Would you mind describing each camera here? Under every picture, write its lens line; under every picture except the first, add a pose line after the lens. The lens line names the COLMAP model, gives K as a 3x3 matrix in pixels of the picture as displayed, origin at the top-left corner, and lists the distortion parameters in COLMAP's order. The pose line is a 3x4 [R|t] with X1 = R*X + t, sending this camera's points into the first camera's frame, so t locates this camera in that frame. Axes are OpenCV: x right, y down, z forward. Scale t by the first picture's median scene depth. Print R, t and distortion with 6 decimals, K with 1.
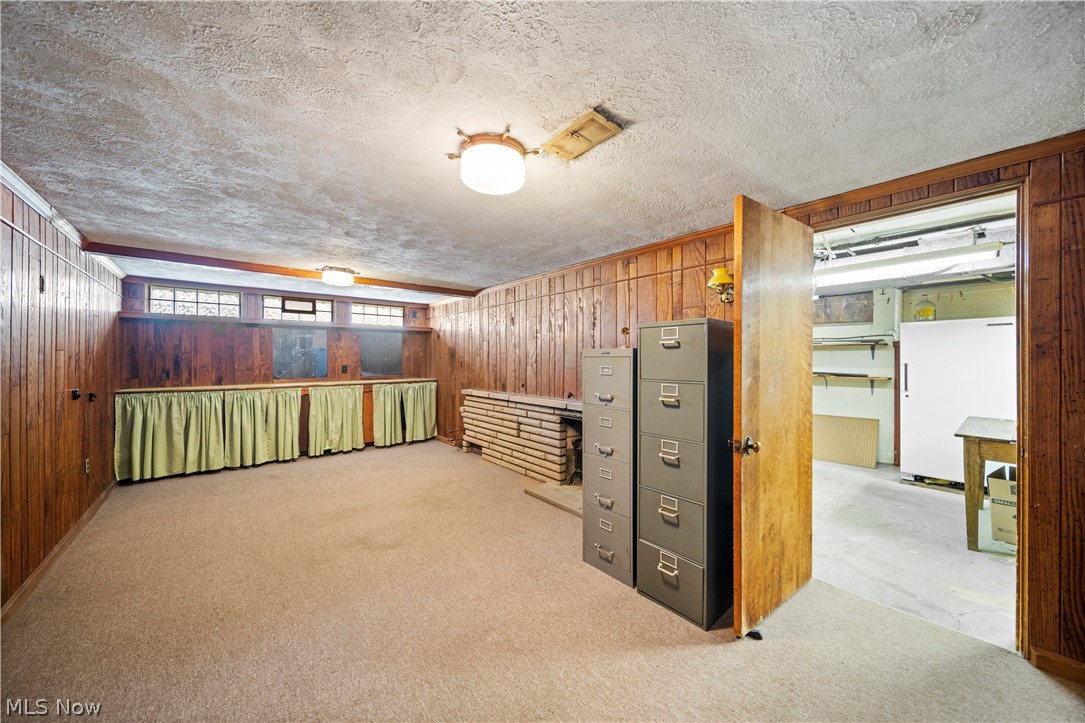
lens RADIAL K [[379.2, 0, 545.0], [0, 379.2, 356.1], [0, 0, 1]] dist [-0.000803, -0.000165]
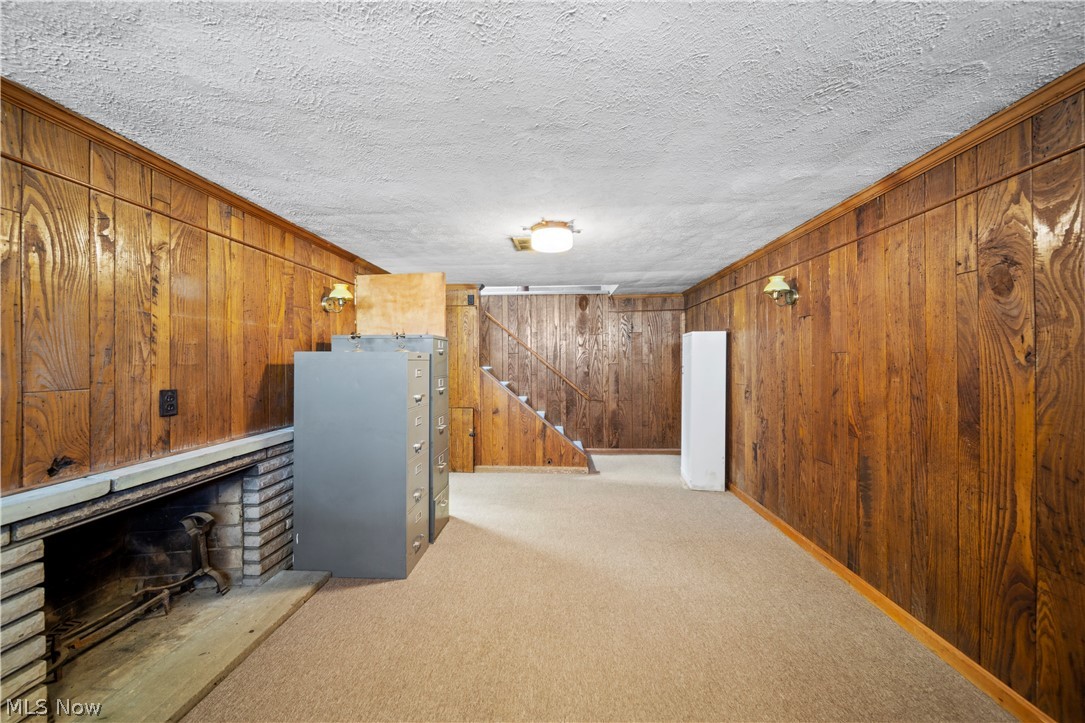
lens RADIAL K [[379.2, 0, 545.0], [0, 379.2, 356.1], [0, 0, 1]] dist [-0.000803, -0.000165]
pose [[-0.730853, 0.011255, 0.682442, -0.545818], [-0.000427, 0.999856, -0.016947, 0.005644], [-0.682535, -0.012677, -0.730743, 1.003125]]
